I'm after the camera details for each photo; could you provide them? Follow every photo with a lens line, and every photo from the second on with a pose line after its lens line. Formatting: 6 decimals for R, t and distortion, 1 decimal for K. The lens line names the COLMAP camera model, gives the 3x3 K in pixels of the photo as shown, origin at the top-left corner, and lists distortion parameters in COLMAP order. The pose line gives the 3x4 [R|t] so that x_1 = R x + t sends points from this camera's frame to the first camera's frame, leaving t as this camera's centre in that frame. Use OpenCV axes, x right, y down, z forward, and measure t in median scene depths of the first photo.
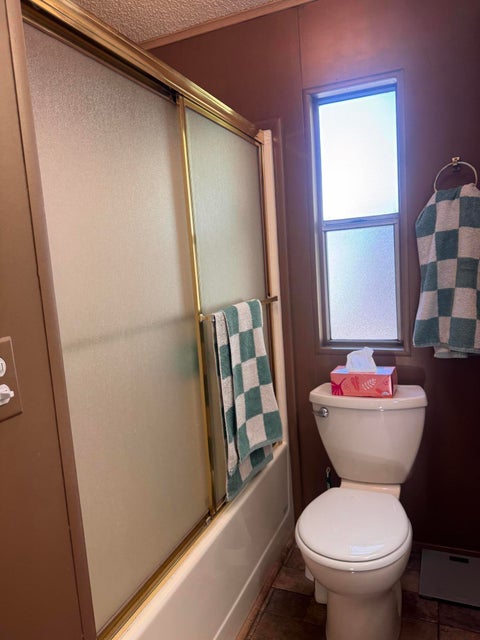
lens RADIAL K [[445.9, 0, 240.0], [0, 445.9, 320.0], [0, 0, 1]] dist [0.064286, -0.084370]
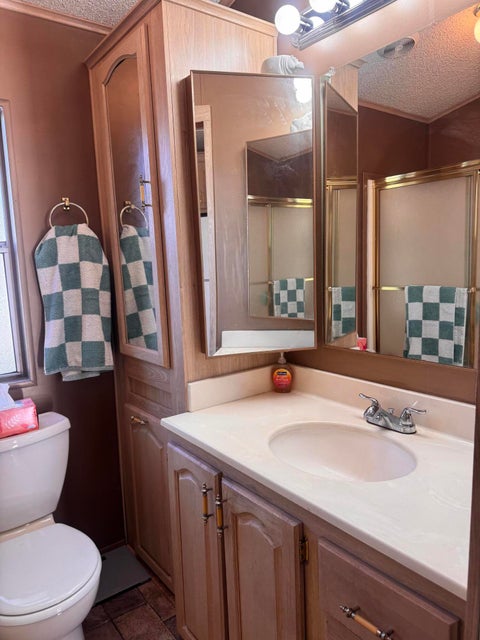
lens RADIAL K [[445.9, 0, 240.0], [0, 445.9, 320.0], [0, 0, 1]] dist [0.064286, -0.084370]
pose [[0.491110, -0.066258, 0.868574, -0.288822], [0.109801, 0.993859, 0.013731, -0.030916], [-0.864150, 0.088626, 0.495369, 0.109356]]
